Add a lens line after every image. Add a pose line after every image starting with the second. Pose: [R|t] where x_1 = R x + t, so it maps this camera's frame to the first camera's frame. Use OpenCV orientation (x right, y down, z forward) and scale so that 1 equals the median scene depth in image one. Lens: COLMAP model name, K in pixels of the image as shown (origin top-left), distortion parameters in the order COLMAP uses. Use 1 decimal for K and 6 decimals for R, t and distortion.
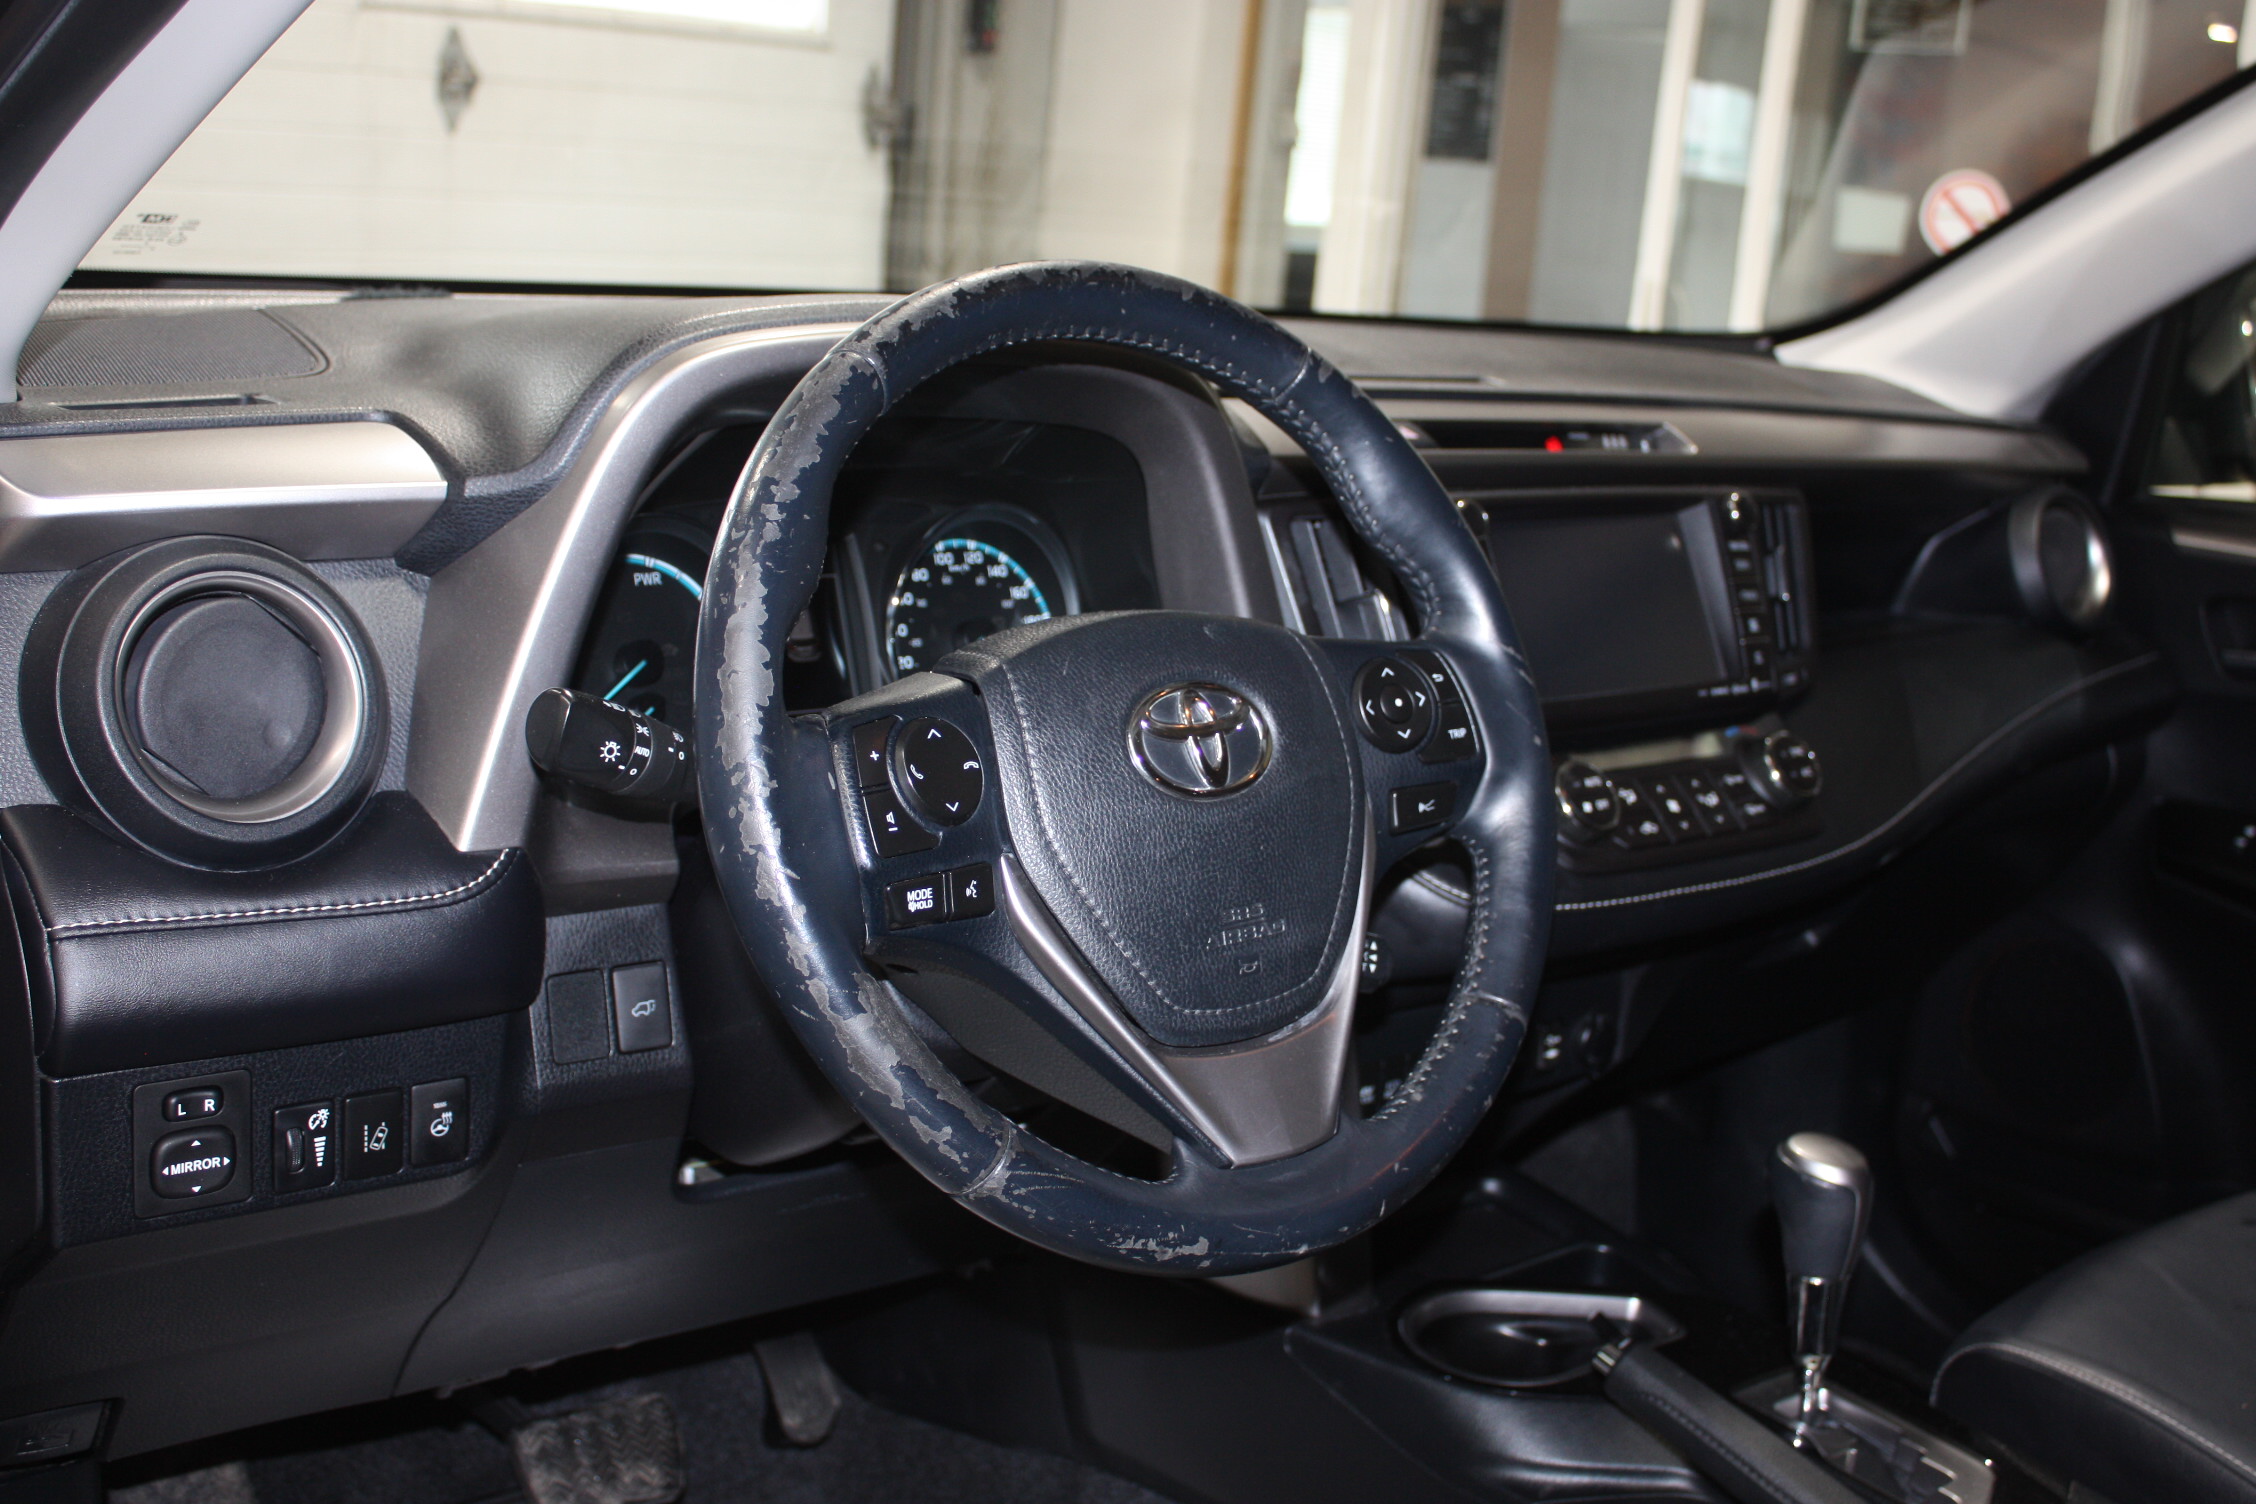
lens RADIAL K [[2537.9, 0, 1128.6], [0, 2537.9, 751.6], [0, 0, 1]] dist [-0.017439, 0.000000]
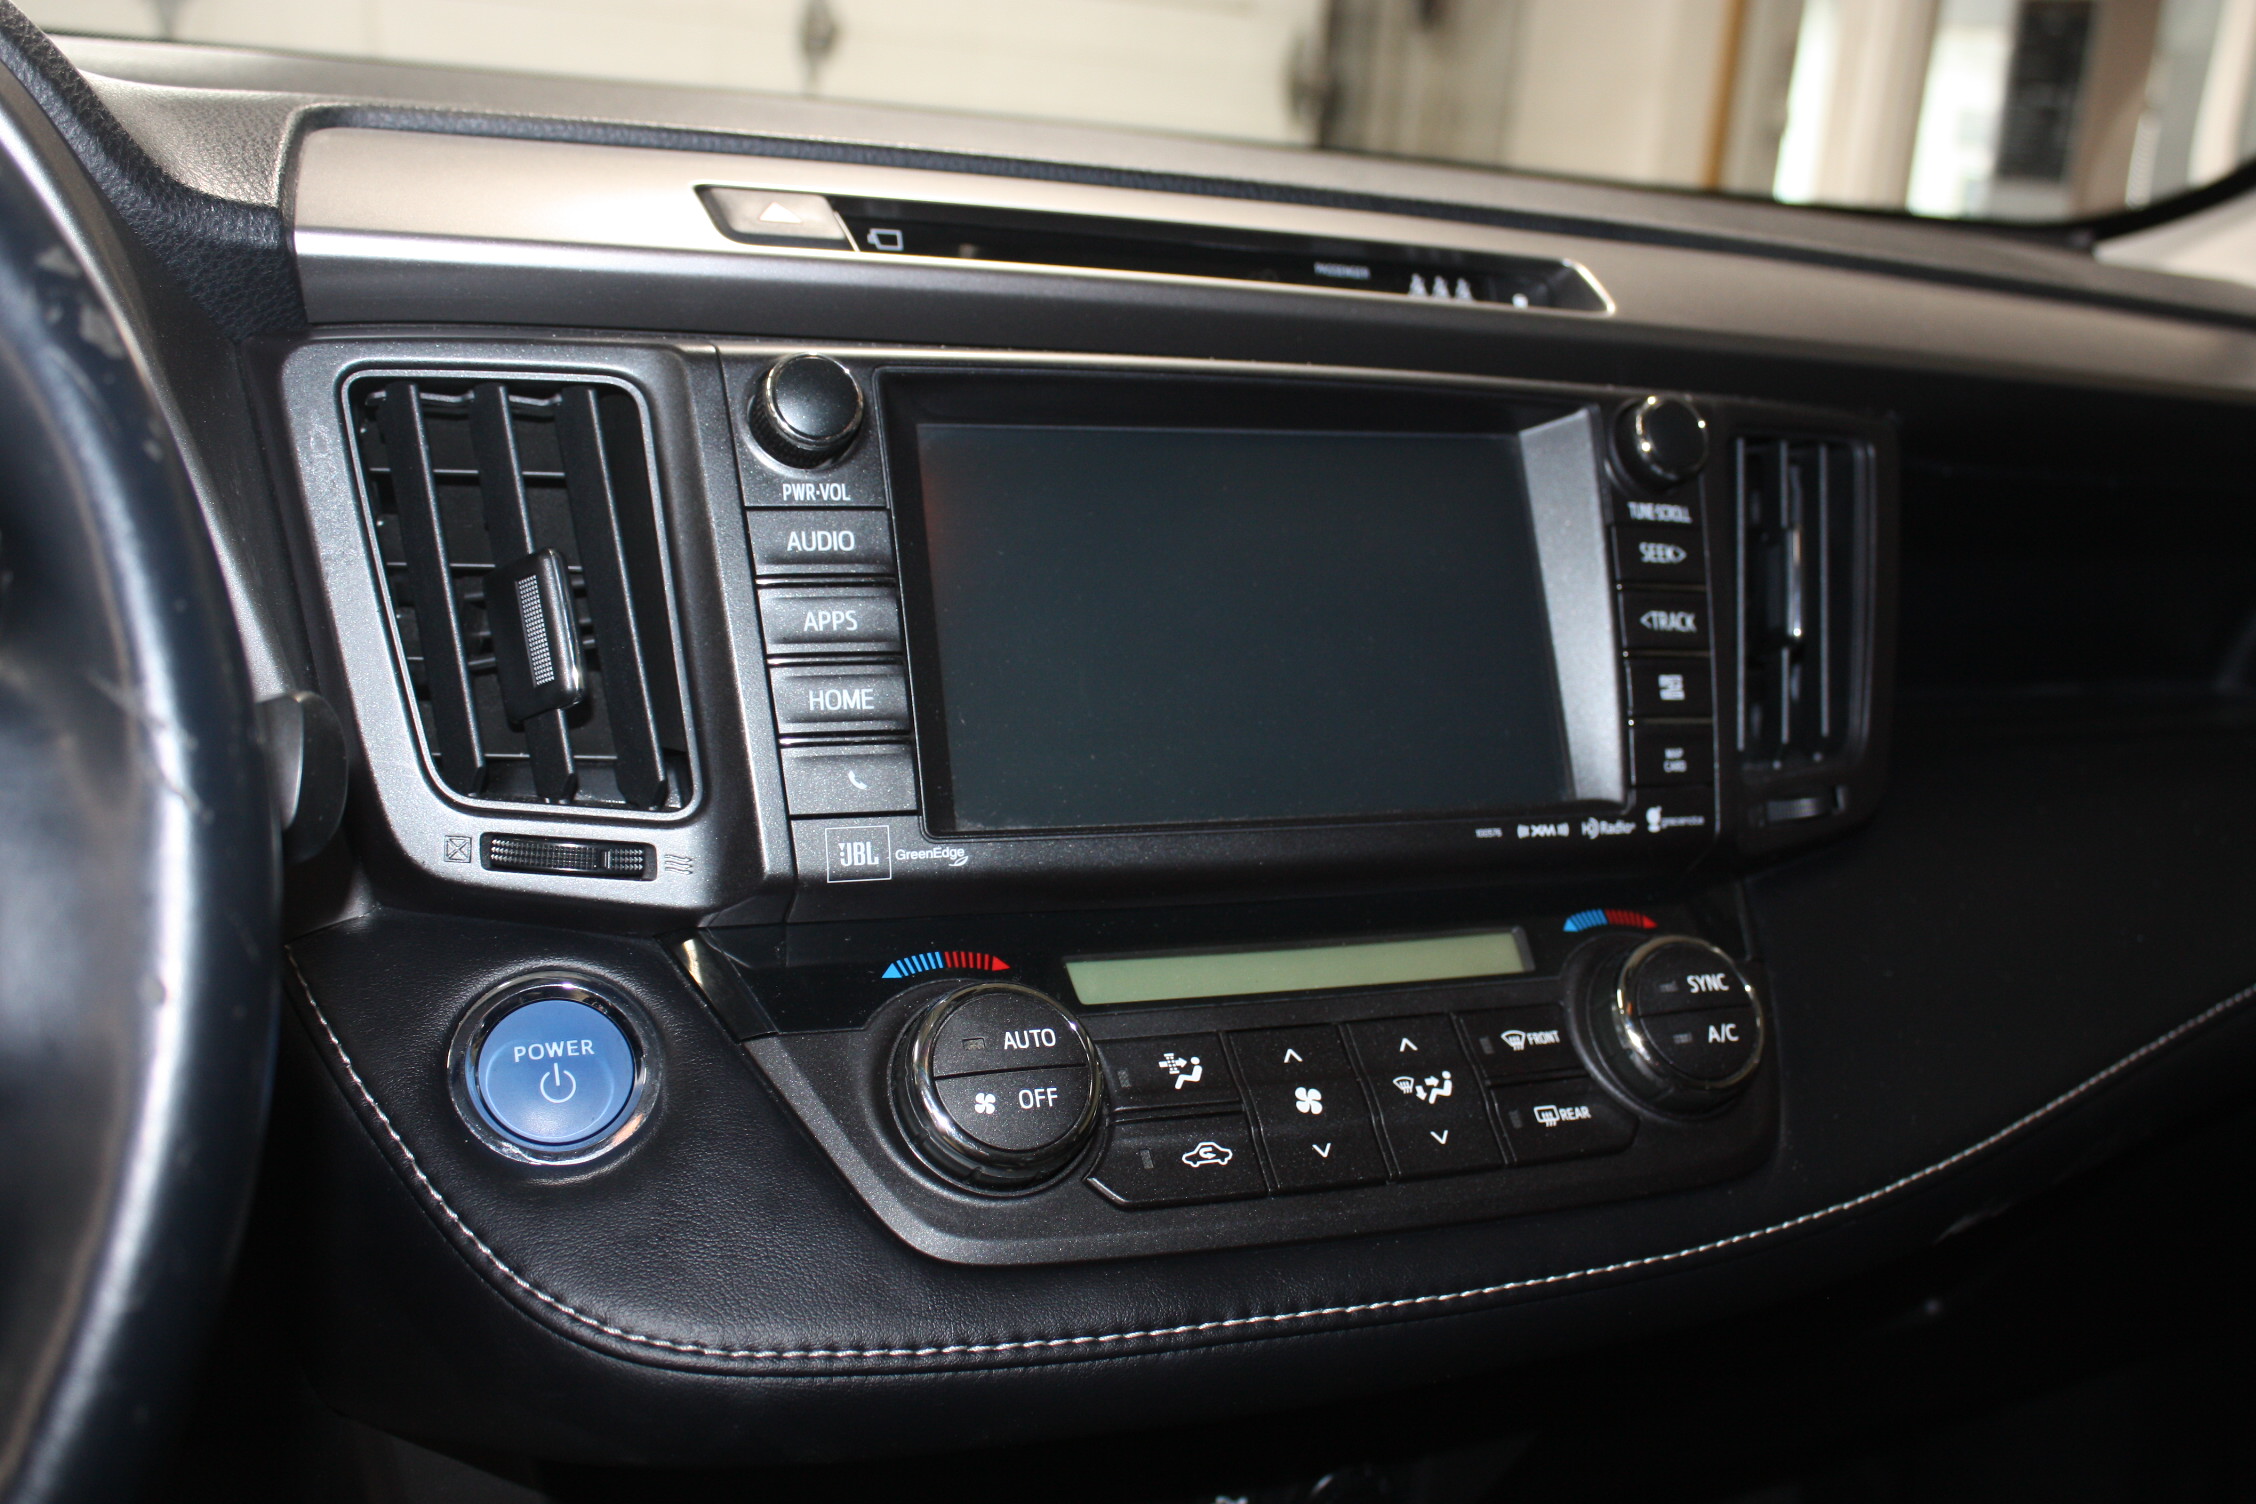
lens RADIAL K [[2404.6, 0, 1127.1], [0, 2404.6, 752.9], [0, 0, 1]] dist [-0.022887, 0.000000]
pose [[0.966790, 0.072294, -0.245133, 0.258339], [-0.074508, 0.997220, 0.000240, -0.031207], [0.244469, 0.018033, 0.969490, 0.562070]]
